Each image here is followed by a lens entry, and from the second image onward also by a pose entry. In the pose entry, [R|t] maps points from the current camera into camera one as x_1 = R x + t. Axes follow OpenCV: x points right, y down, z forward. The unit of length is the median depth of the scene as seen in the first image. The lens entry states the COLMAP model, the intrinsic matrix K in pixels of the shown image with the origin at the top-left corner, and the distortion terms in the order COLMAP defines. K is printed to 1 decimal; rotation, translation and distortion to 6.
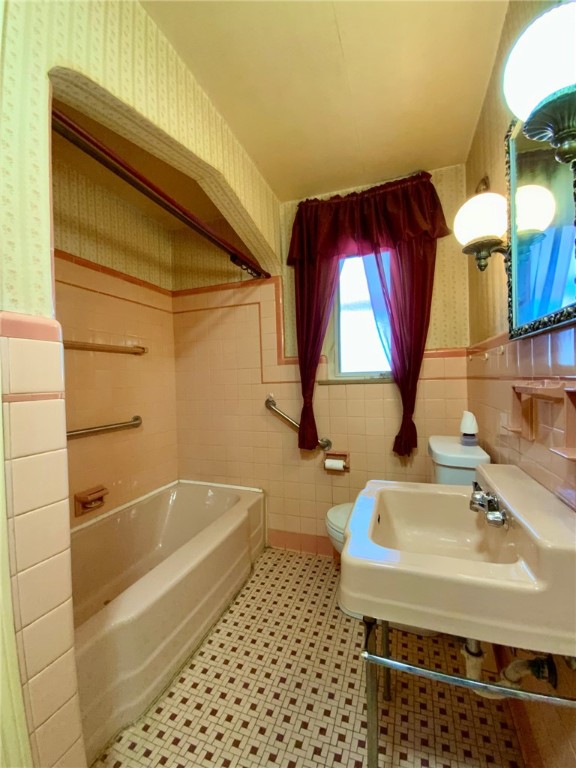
lens RADIAL K [[311.7, 0, 289.5], [0, 311.7, 385.6], [0, 0, 1]] dist [0.010948, -0.012904]
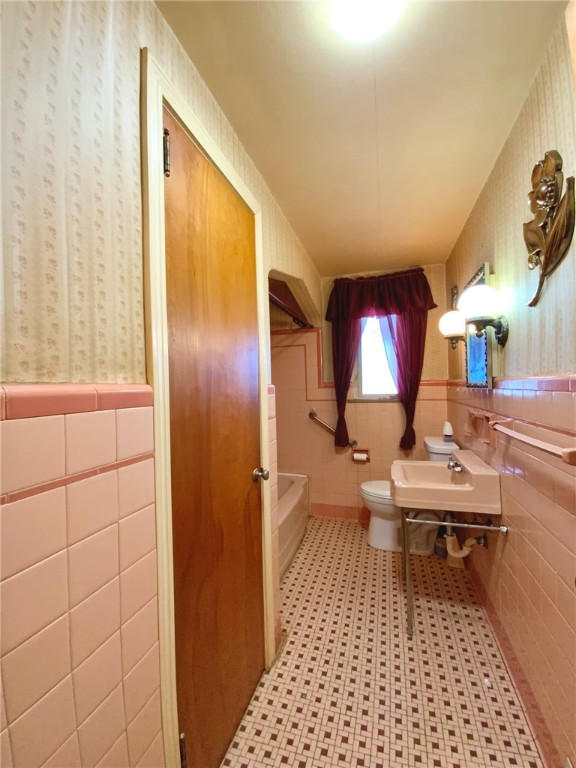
lens RADIAL K [[311.7, 0, 288.1], [0, 311.7, 385.9], [0, 0, 1]] dist [0.010948, -0.012904]
pose [[0.999160, 0.002485, 0.040893, -0.271178], [-0.001850, 0.999877, -0.015543, -0.063578], [-0.040927, 0.015454, 0.999043, -0.494542]]
